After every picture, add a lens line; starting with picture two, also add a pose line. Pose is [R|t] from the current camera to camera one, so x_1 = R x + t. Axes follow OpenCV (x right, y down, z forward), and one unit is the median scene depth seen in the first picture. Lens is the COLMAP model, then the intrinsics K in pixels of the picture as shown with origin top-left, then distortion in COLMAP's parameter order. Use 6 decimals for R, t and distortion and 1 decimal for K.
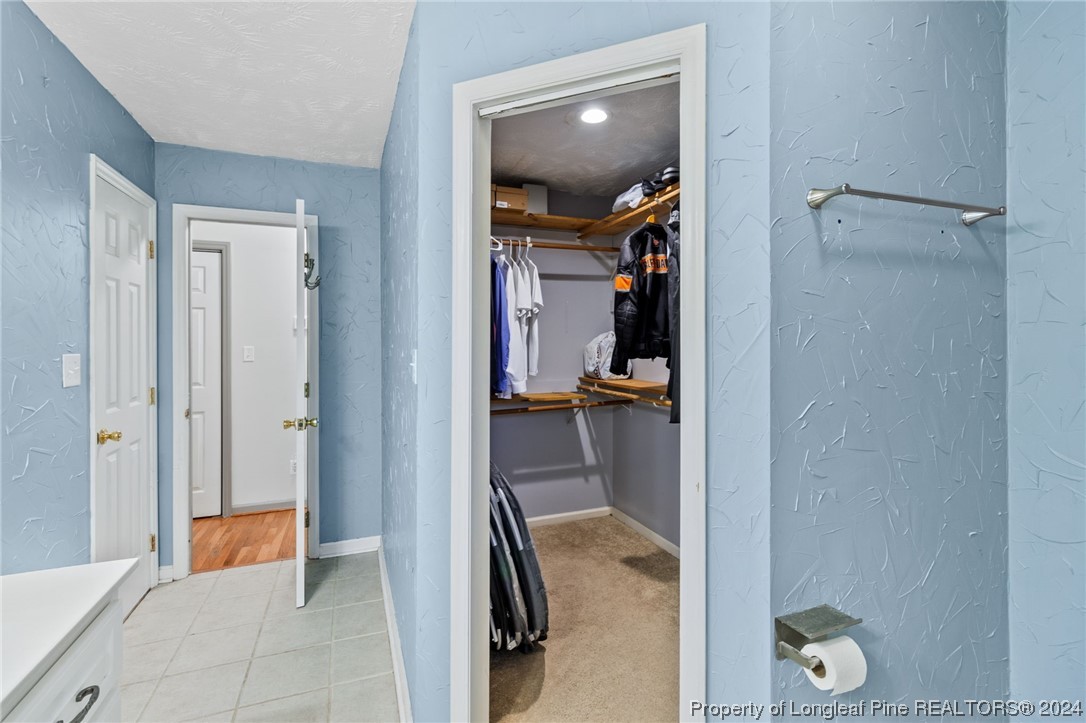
lens RADIAL K [[499.6, 0, 544.1], [0, 499.6, 356.7], [0, 0, 1]] dist [-0.000136, 0.000462]
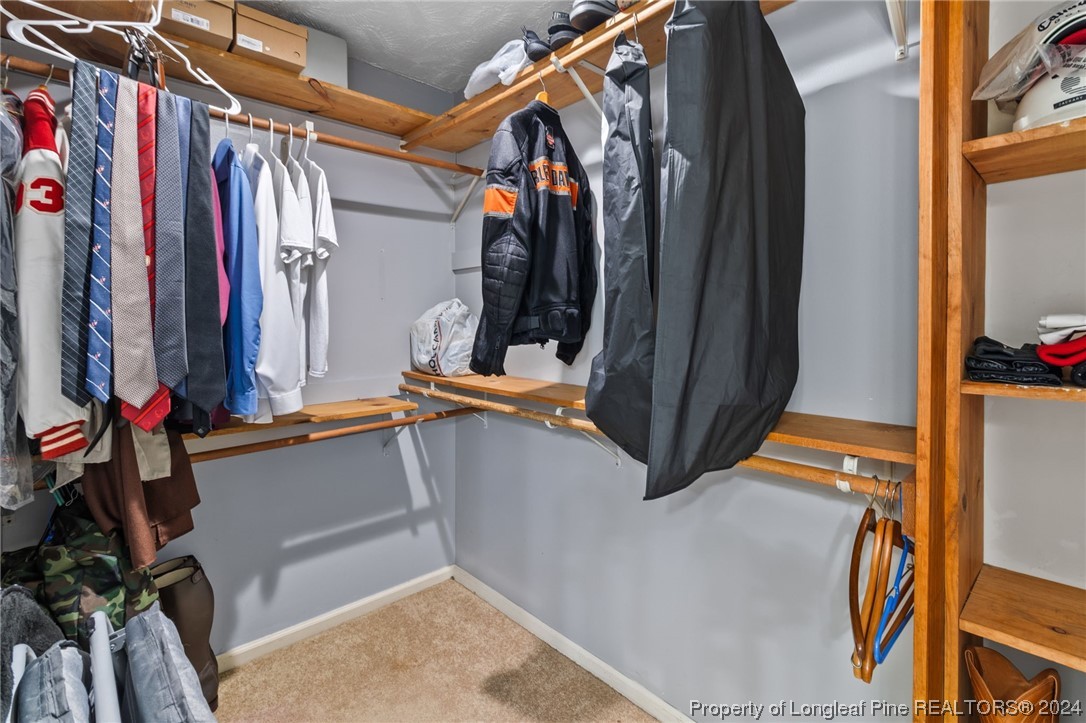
lens RADIAL K [[499.6, 0, 548.3], [0, 499.6, 324.2], [0, 0, 1]] dist [-0.000136, 0.000462]
pose [[0.929750, 0.000697, 0.368190, 0.010661], [0.005726, 0.999850, -0.016352, -0.008399], [-0.368146, 0.017311, 0.929607, 0.423049]]
